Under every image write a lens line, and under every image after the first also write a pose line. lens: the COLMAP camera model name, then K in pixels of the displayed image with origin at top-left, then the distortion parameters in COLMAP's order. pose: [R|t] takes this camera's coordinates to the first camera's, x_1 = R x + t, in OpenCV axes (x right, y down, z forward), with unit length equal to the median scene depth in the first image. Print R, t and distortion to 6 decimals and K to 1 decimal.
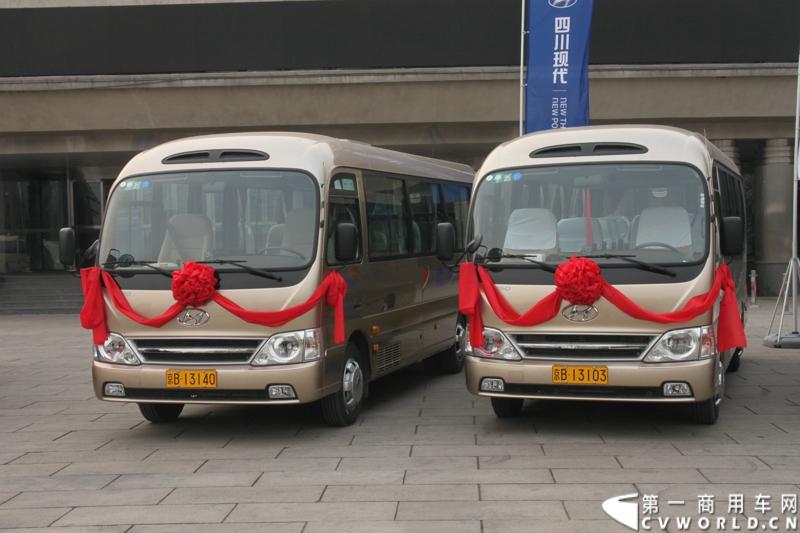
lens RADIAL K [[1270.5, 0, 400.0], [0, 1270.5, 266.5], [0, 0, 1]] dist [-0.047110, 0.045199]
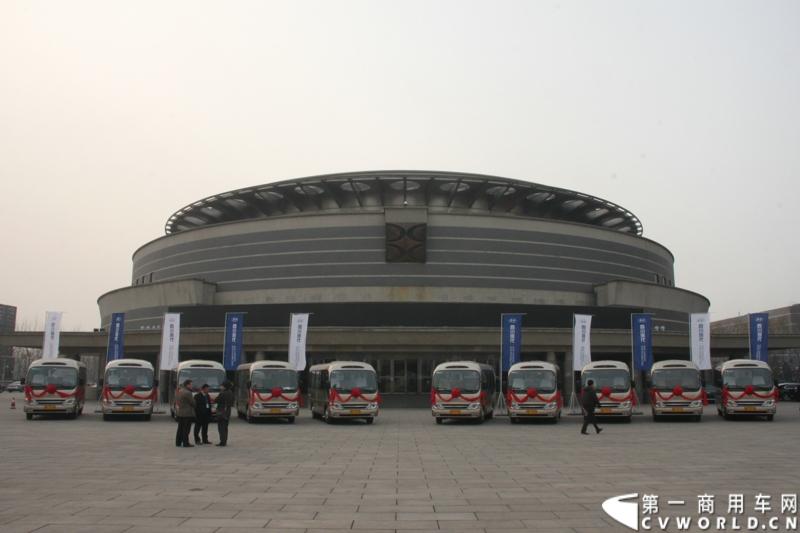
lens RADIAL K [[677.5, 0, 400.0], [0, 677.5, 266.5], [0, 0, 1]] dist [-0.188656, 0.206245]
pose [[0.998855, 0.027132, 0.039398, -0.279863], [-0.019142, 0.981477, -0.190621, 0.018626], [-0.043840, 0.189649, 0.980873, -0.945089]]
